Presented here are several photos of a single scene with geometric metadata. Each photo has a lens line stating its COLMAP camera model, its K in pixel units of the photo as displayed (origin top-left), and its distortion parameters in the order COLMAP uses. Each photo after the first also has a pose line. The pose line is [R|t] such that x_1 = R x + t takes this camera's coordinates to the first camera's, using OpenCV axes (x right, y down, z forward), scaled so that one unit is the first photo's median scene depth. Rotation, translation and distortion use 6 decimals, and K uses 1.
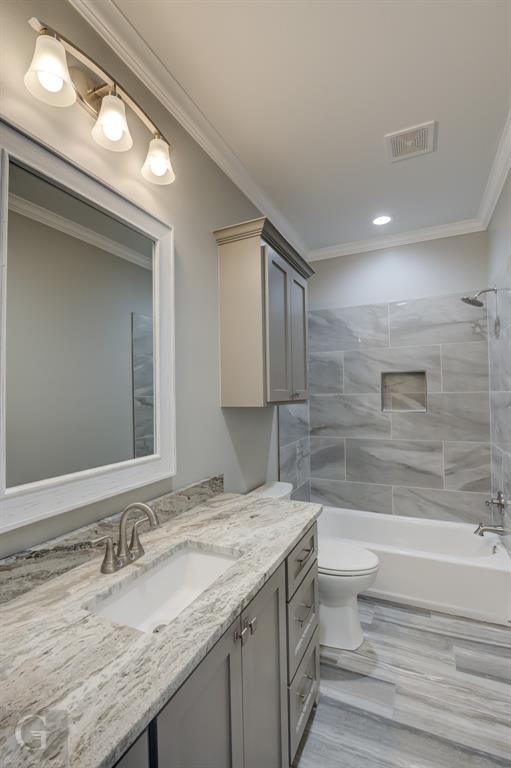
lens RADIAL K [[350.0, 0, 252.8], [0, 350.0, 388.7], [0, 0, 1]] dist [-0.020047, -0.001437]
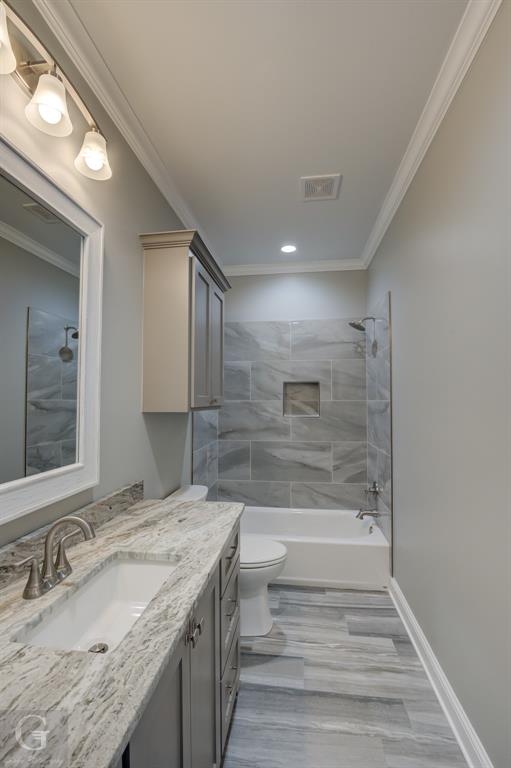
lens RADIAL K [[334.8, 0, 254.7], [0, 334.8, 388.6], [0, 0, 1]] dist [-0.024213, -0.000773]
pose [[0.948603, 0.025166, 0.315465, -0.106971], [-0.019410, 0.999583, -0.021374, -0.000499], [-0.315872, 0.014152, 0.948696, 0.007639]]
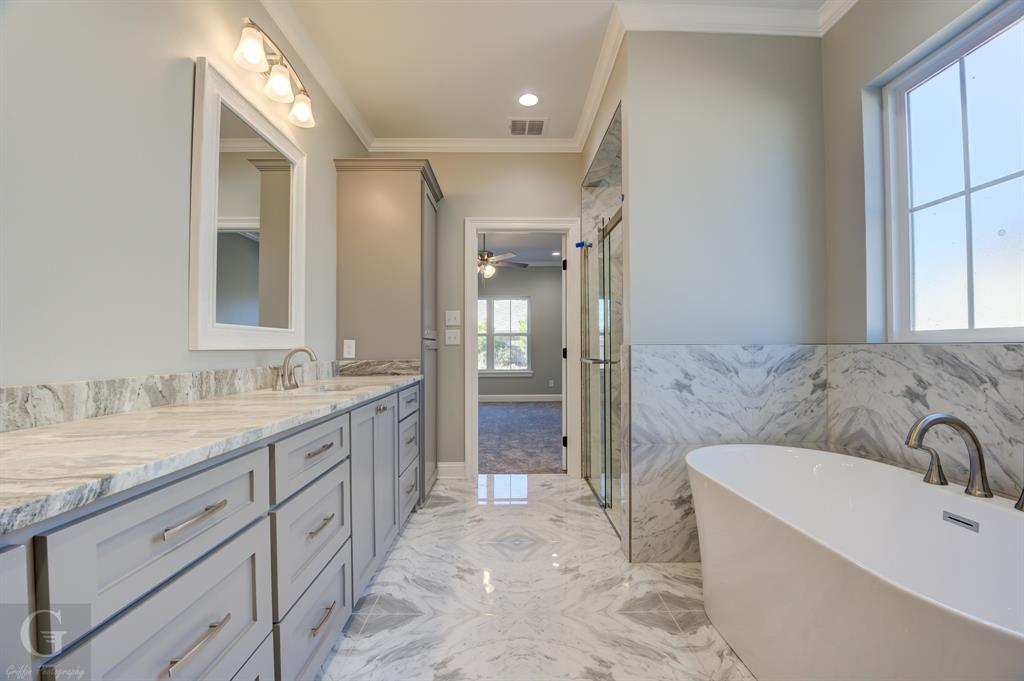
lens RADIAL K [[421.8, 0, 512.4], [0, 421.8, 345.0], [0, 0, 1]] dist [-0.018451, -0.000112]
pose [[0.891225, 0.014048, 0.453344, -0.235503], [-0.015057, 0.999886, -0.001384, 0.225182], [-0.453311, -0.005593, 0.891335, -0.731409]]
